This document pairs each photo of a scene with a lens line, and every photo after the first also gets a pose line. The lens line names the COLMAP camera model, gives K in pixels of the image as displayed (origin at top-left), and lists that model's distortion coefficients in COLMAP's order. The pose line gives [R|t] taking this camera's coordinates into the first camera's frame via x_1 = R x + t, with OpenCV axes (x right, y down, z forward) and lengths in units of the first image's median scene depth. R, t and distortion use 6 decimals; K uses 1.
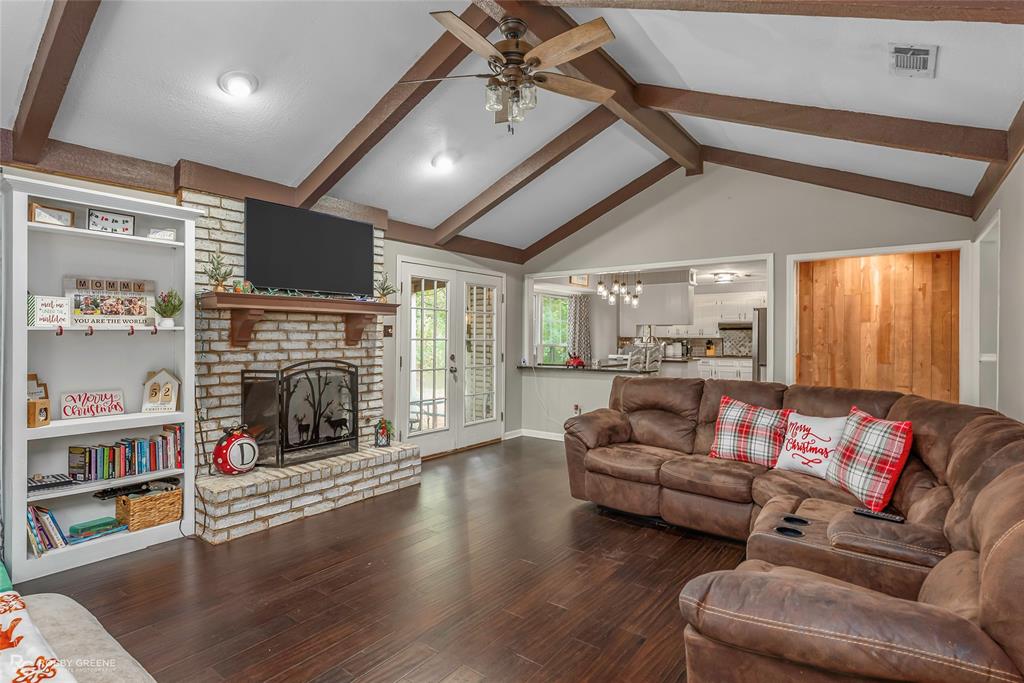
lens RADIAL K [[511.3, 0, 513.5], [0, 511.3, 343.5], [0, 0, 1]] dist [-0.004432, -0.000055]
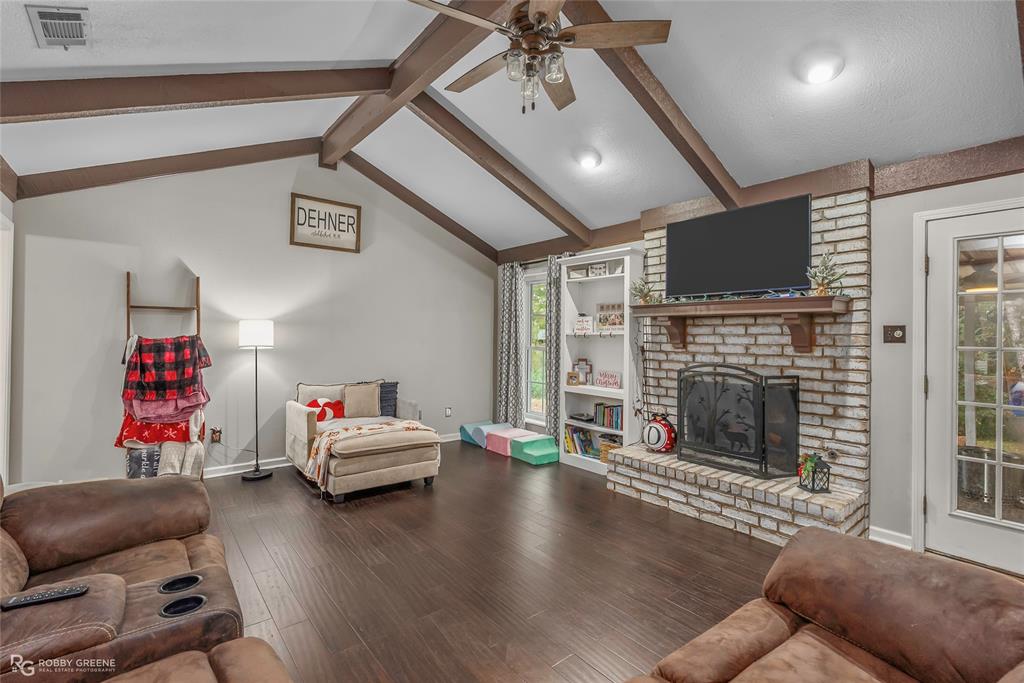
lens RADIAL K [[463.9, 0, 517.9], [0, 463.9, 333.0], [0, 0, 1]] dist [-0.005477, -0.000117]
pose [[-0.227962, -0.007629, -0.973640, 0.563909], [-0.021473, 0.999765, -0.002806, -0.017392], [0.973433, 0.020267, -0.228073, 0.837492]]
